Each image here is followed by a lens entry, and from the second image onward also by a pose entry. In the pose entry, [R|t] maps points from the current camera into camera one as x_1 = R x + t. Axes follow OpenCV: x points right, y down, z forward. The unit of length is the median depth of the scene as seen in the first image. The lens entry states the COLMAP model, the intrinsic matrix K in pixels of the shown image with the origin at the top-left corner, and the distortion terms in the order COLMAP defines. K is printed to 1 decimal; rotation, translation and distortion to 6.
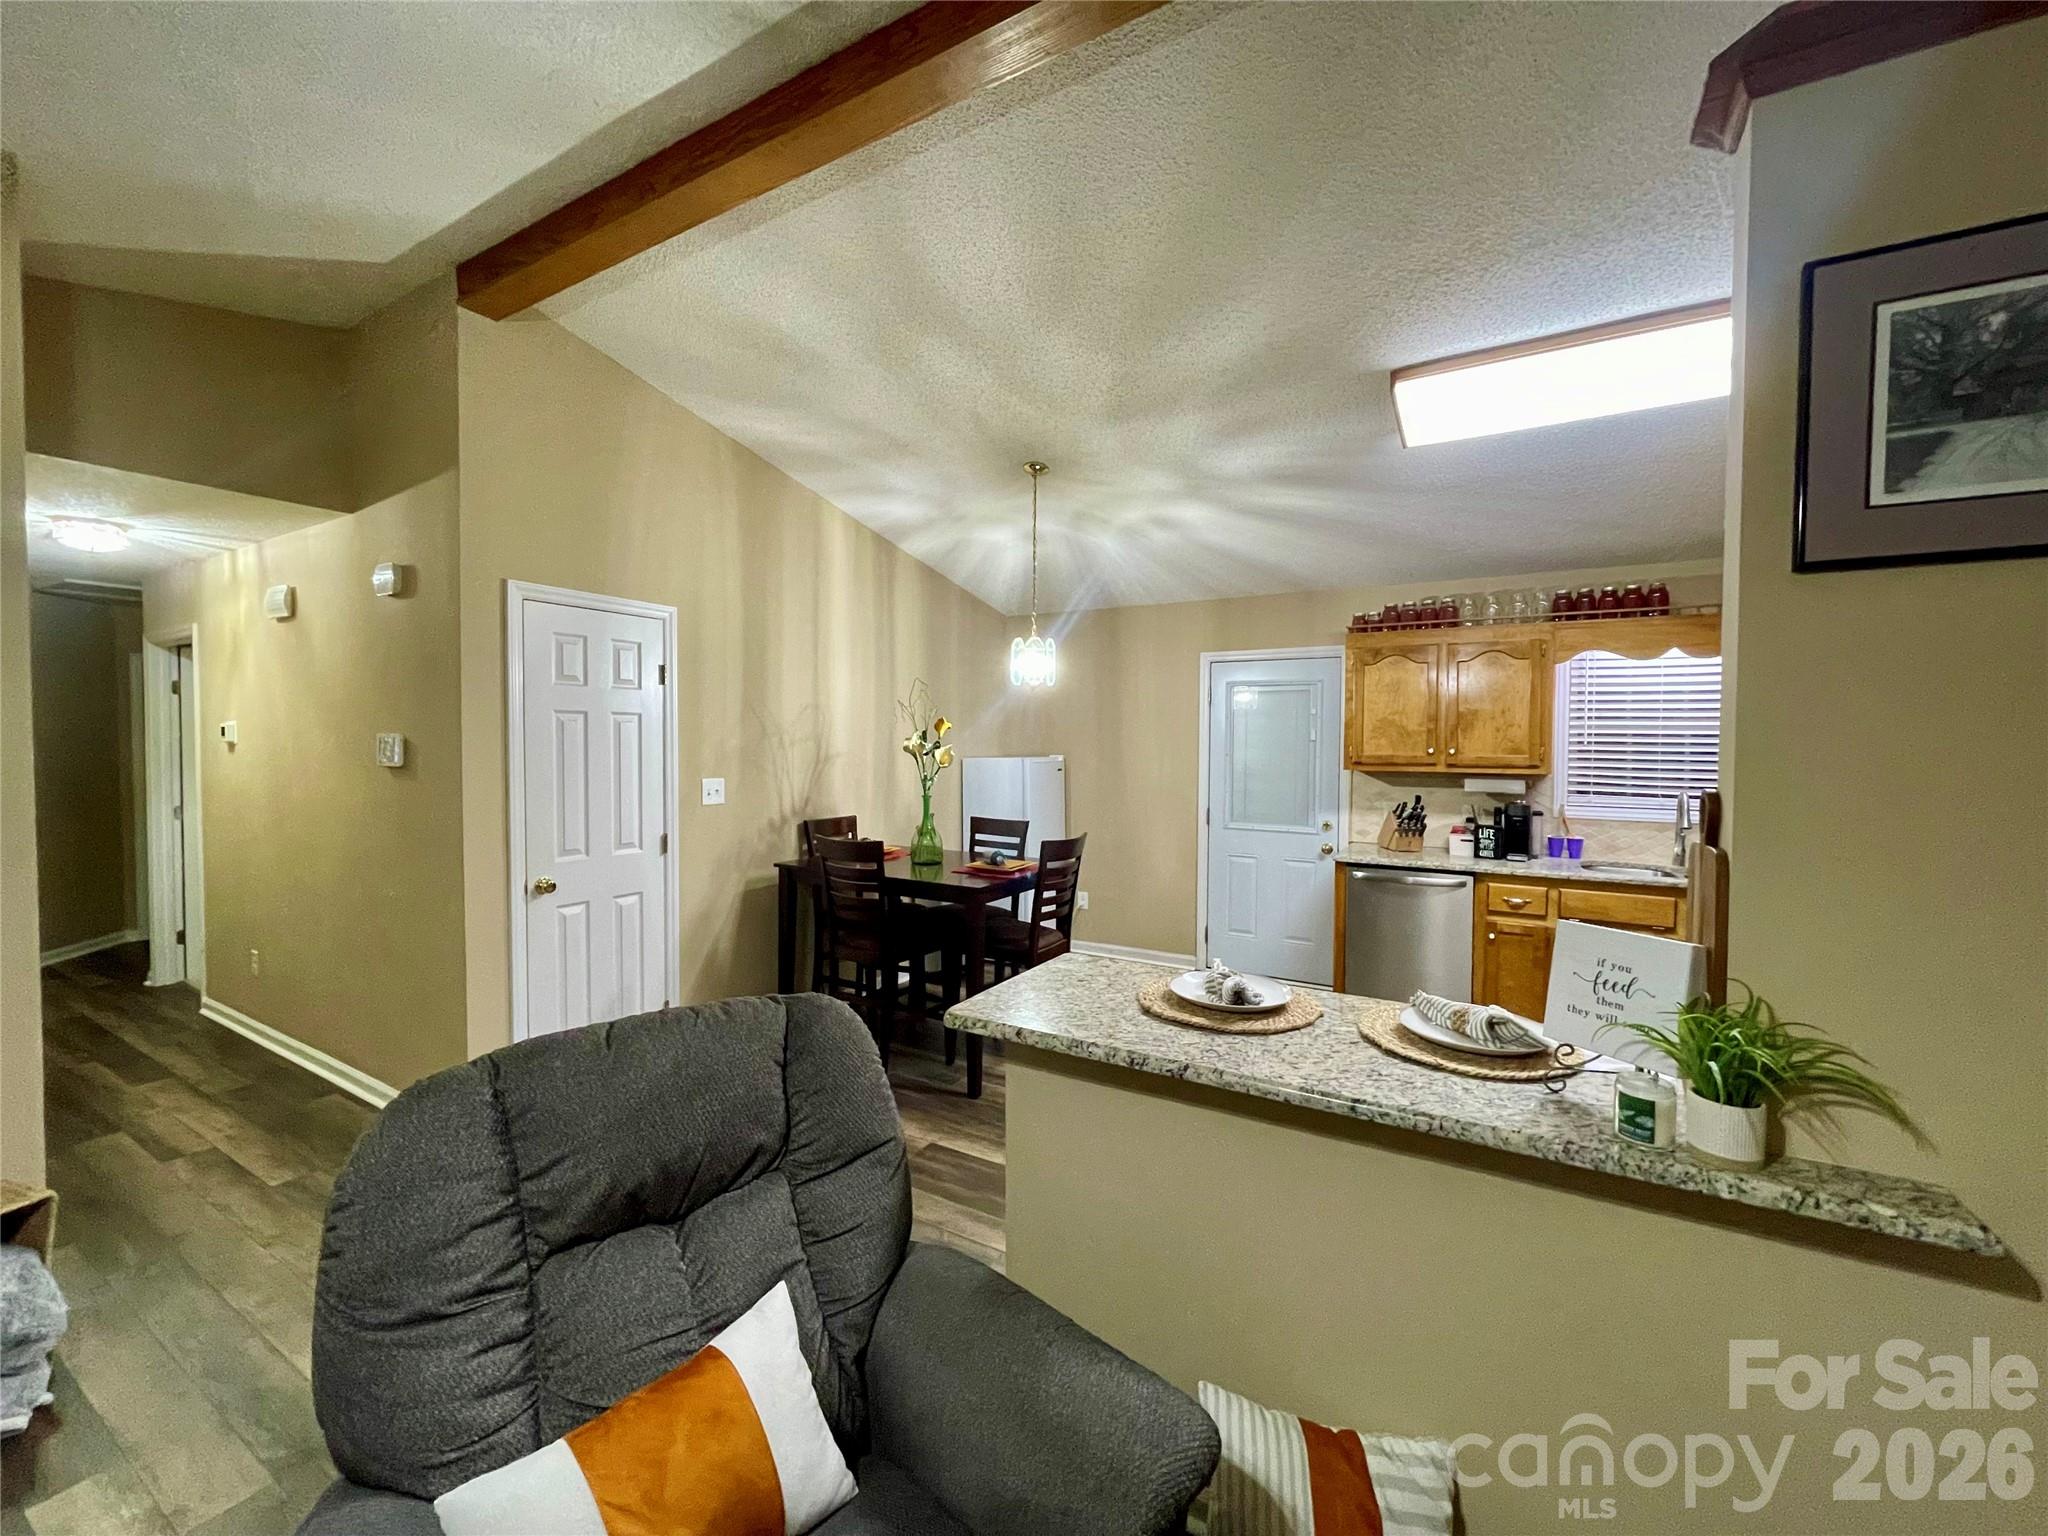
lens RADIAL K [[825.4, 0, 1017.6], [0, 825.4, 763.9], [0, 0, 1]] dist [-0.000187, -0.000154]
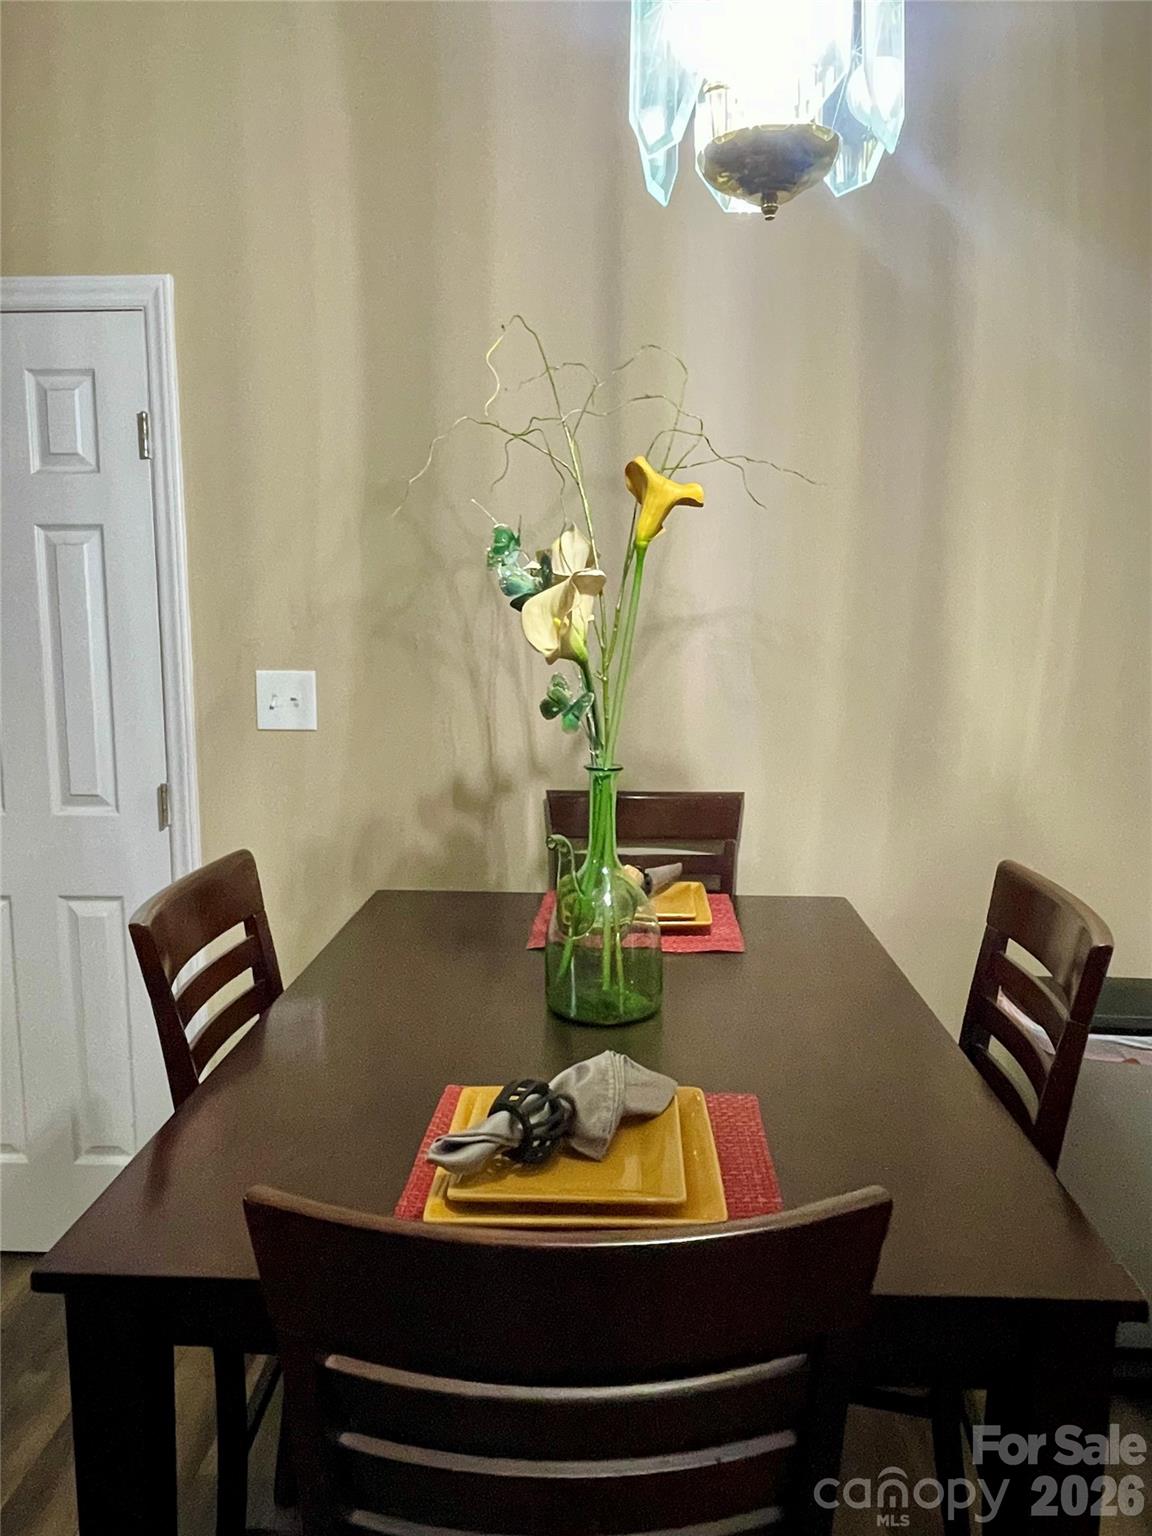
lens RADIAL K [[1085.9, 0, 576.0], [0, 1085.9, 768.0], [0, 0, 1]] dist [0.002685, 0.000633]
pose [[0.471082, 0.117987, -0.874163, 0.210381], [-0.019986, 0.992187, 0.123147, -0.004806], [0.881863, -0.040542, 0.469760, 0.856103]]
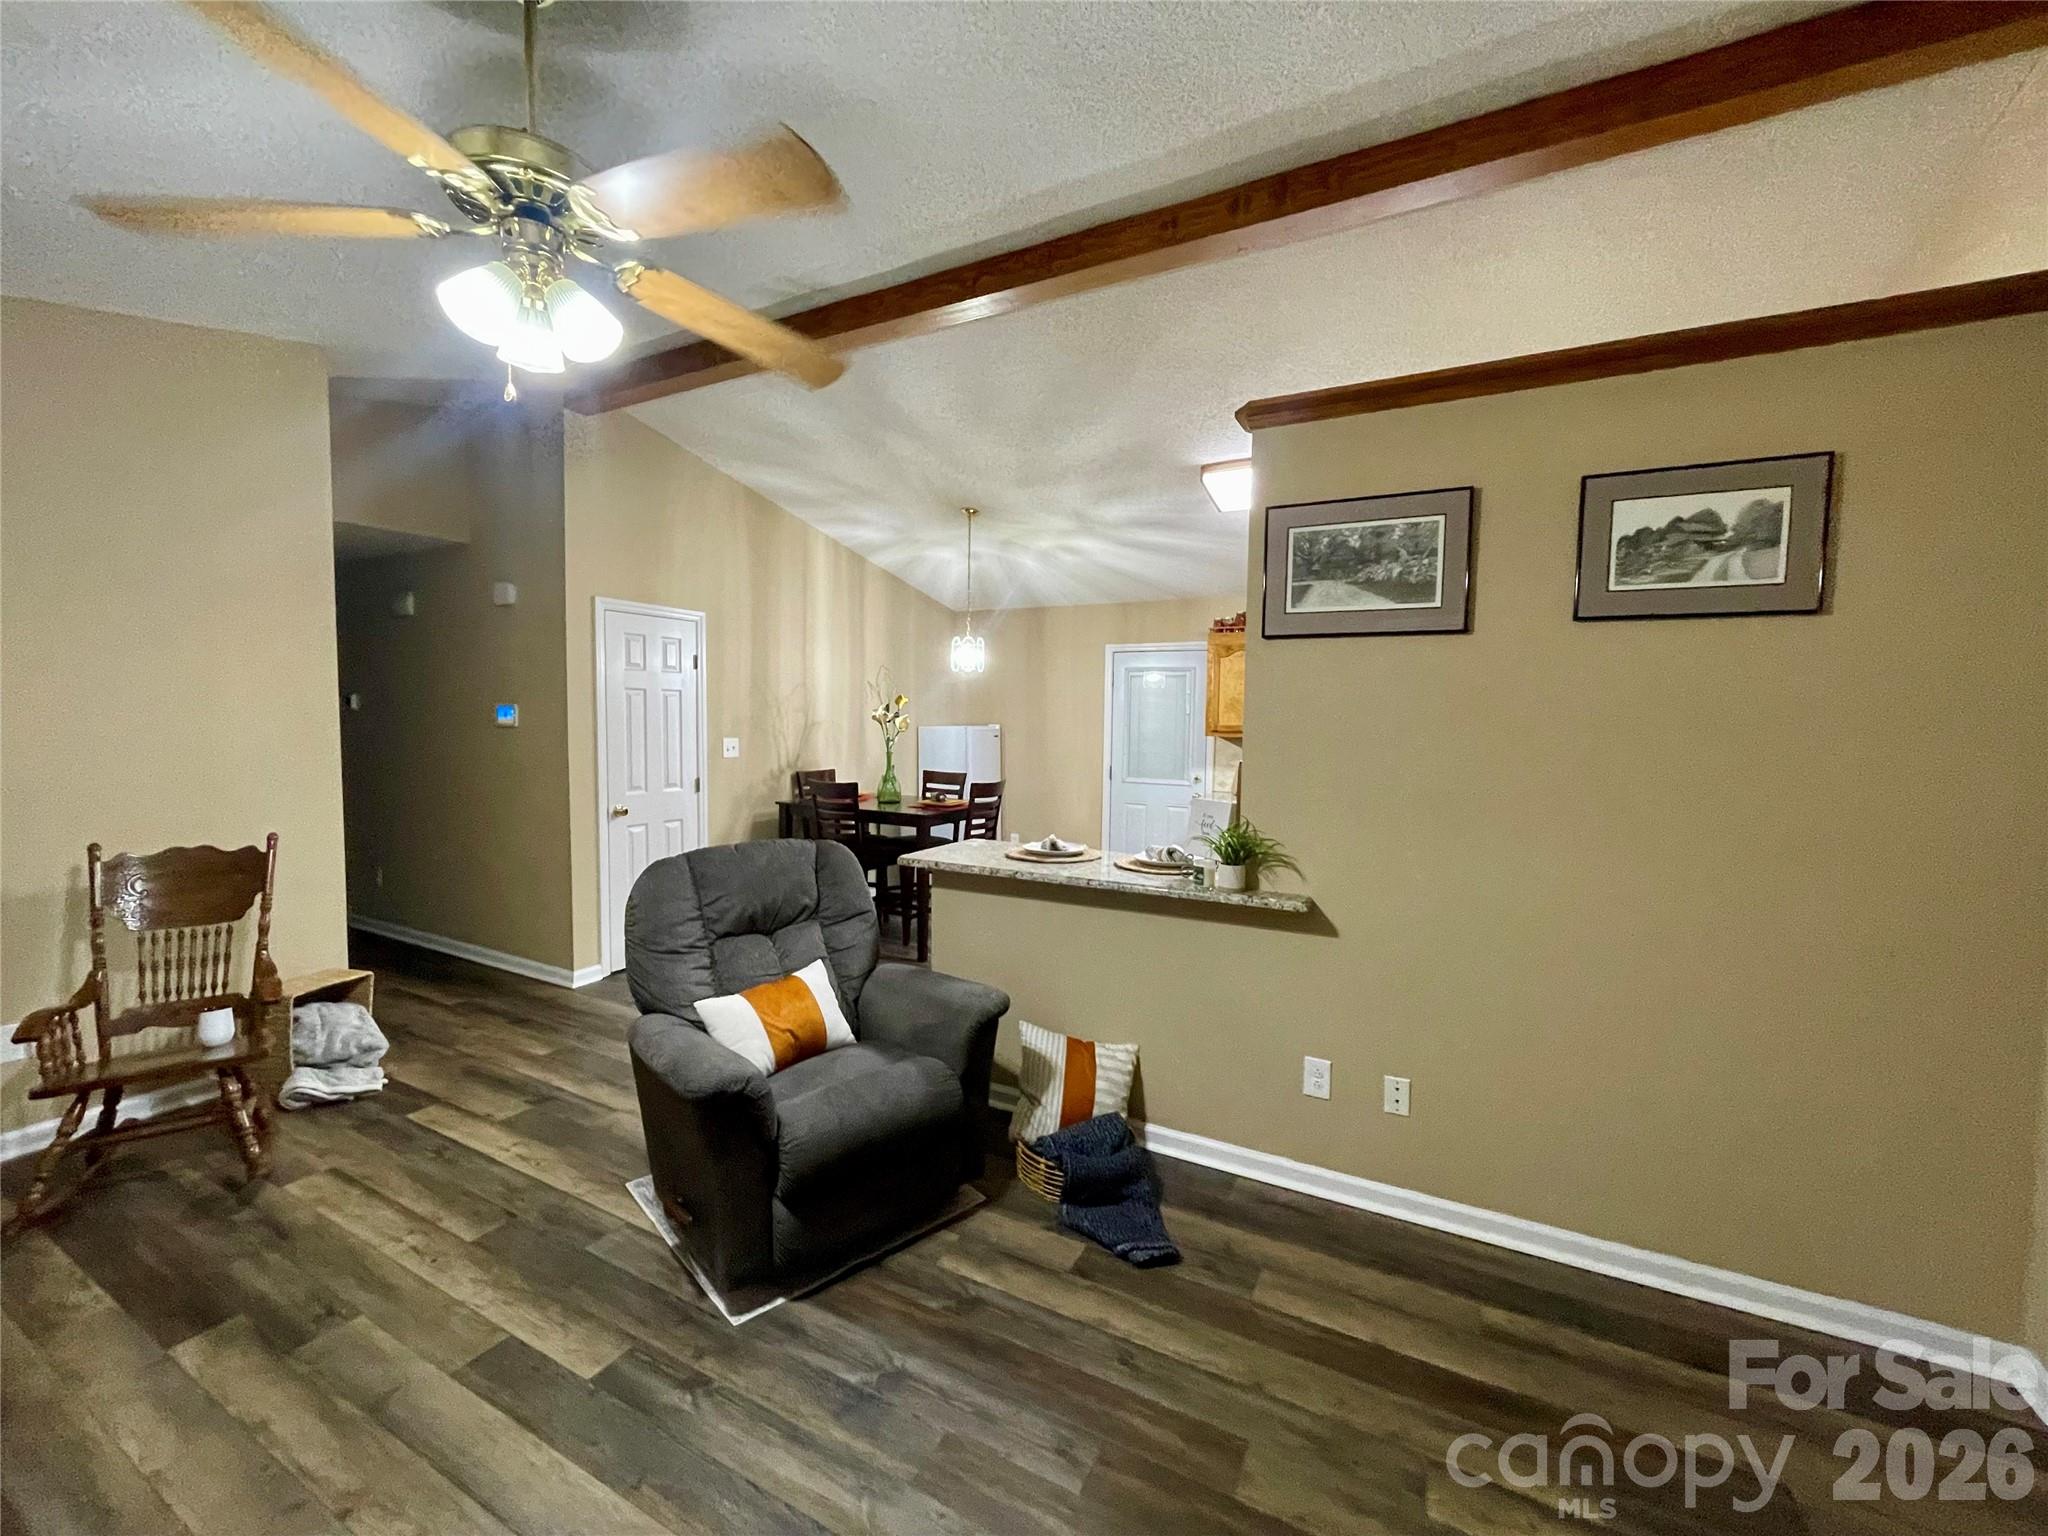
lens RADIAL K [[825.4, 0, 1017.6], [0, 825.4, 763.9], [0, 0, 1]] dist [-0.000187, -0.000154]
pose [[0.999077, 0.004764, 0.042680, 0.043499], [-0.006089, 0.999502, 0.030969, 0.014692], [-0.042511, -0.031200, 0.998609, -0.370543]]
